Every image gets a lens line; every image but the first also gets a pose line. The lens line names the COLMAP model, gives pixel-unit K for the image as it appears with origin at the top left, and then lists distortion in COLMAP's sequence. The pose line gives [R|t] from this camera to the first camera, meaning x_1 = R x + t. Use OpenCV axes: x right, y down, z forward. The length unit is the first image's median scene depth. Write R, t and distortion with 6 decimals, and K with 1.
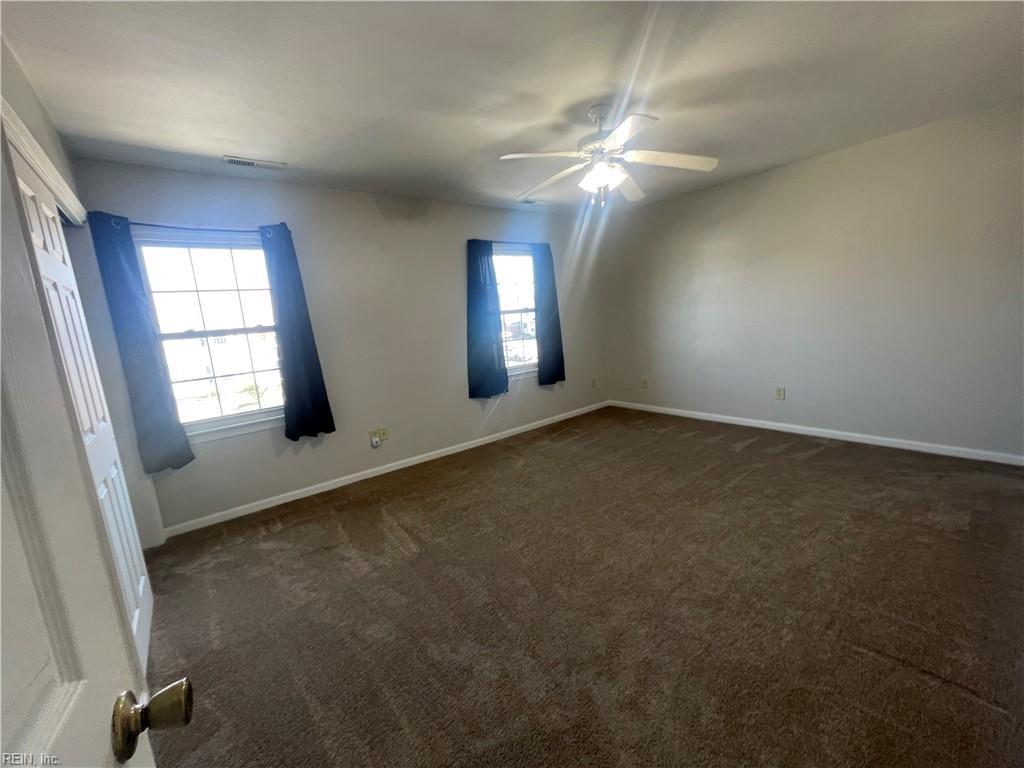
lens RADIAL K [[416.7, 0, 508.7], [0, 416.7, 386.6], [0, 0, 1]] dist [-0.002965, -0.000349]
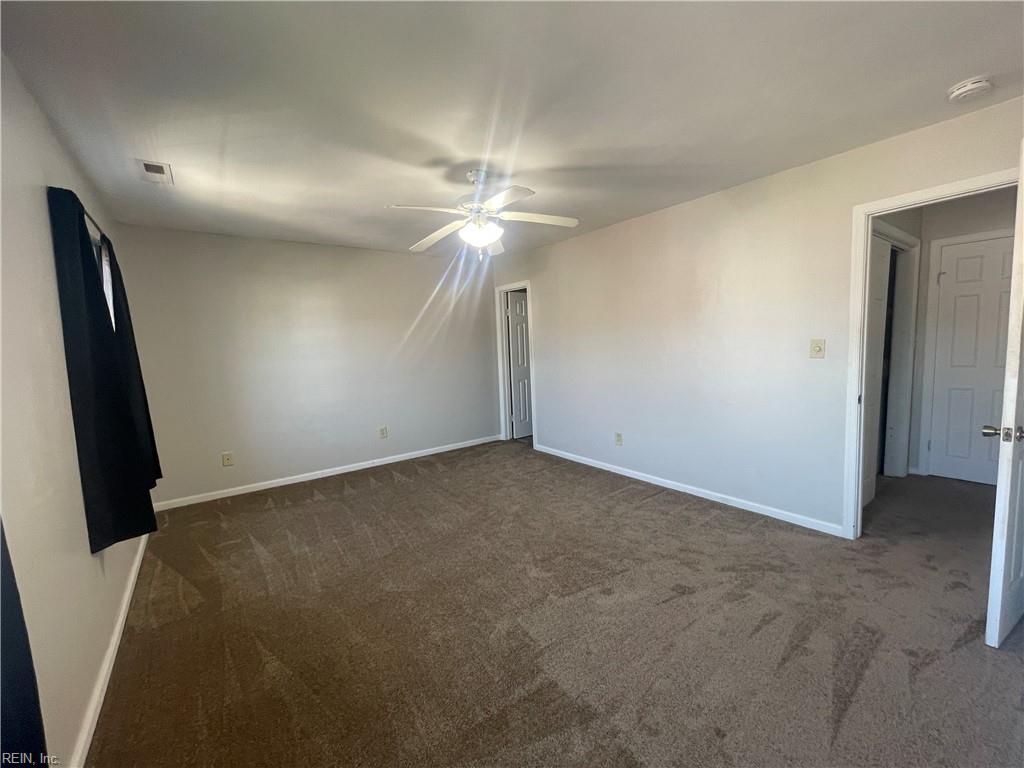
lens RADIAL K [[415.9, 0, 508.8], [0, 415.9, 385.7], [0, 0, 1]] dist [-0.000543, -0.000755]
pose [[0.039728, -0.025047, 0.998897, -0.771263], [0.205306, 0.978561, 0.016372, -0.090060], [-0.977891, 0.204429, 0.044018, 0.814977]]
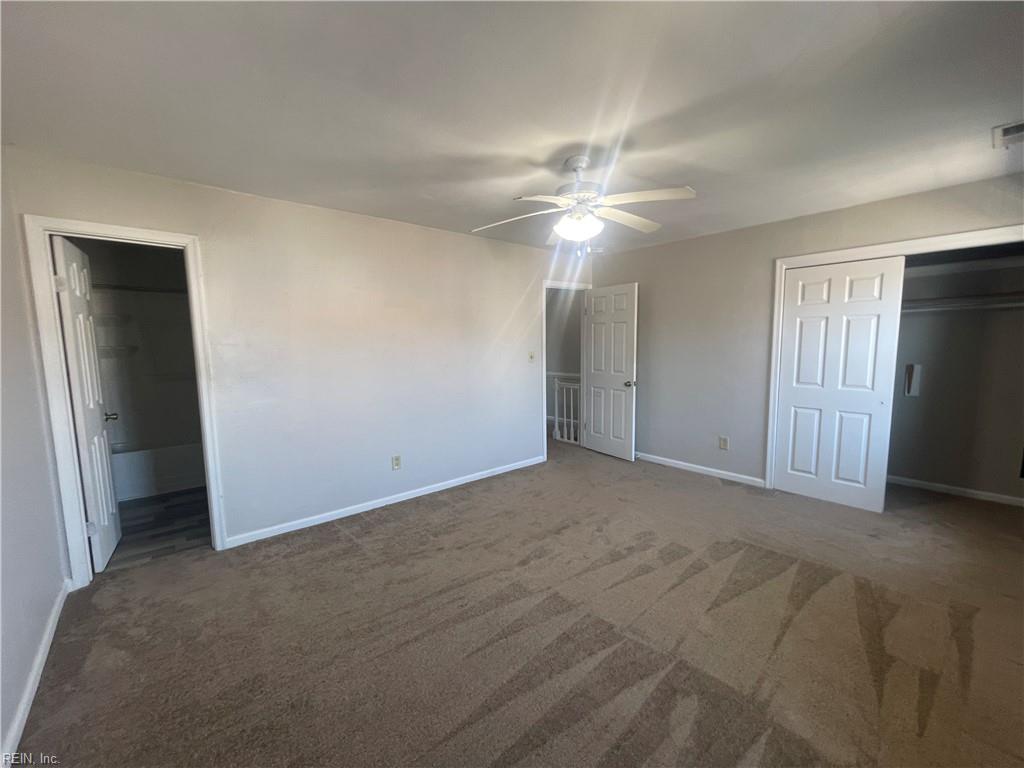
lens RADIAL K [[415.9, 0, 508.8], [0, 415.9, 385.7], [0, 0, 1]] dist [-0.000543, -0.000755]
pose [[-0.995279, 0.090959, -0.033841, 0.391954], [0.078191, 0.958098, 0.275563, -0.349146], [0.057488, 0.271616, -0.960687, 1.724679]]
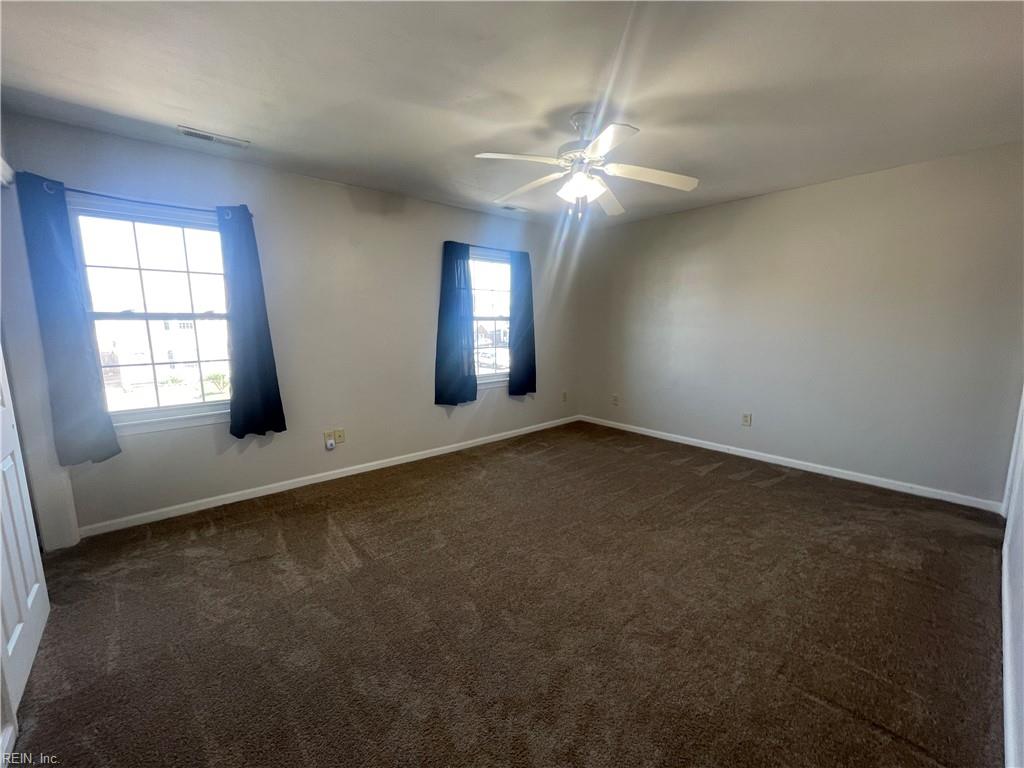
lens RADIAL K [[415.9, 0, 508.8], [0, 415.9, 385.7], [0, 0, 1]] dist [-0.000543, -0.000755]
pose [[0.996175, 0.068014, 0.054864, 0.030345], [-0.066928, 0.997528, -0.021402, -0.008545], [-0.056184, 0.017648, 0.998264, 0.042700]]
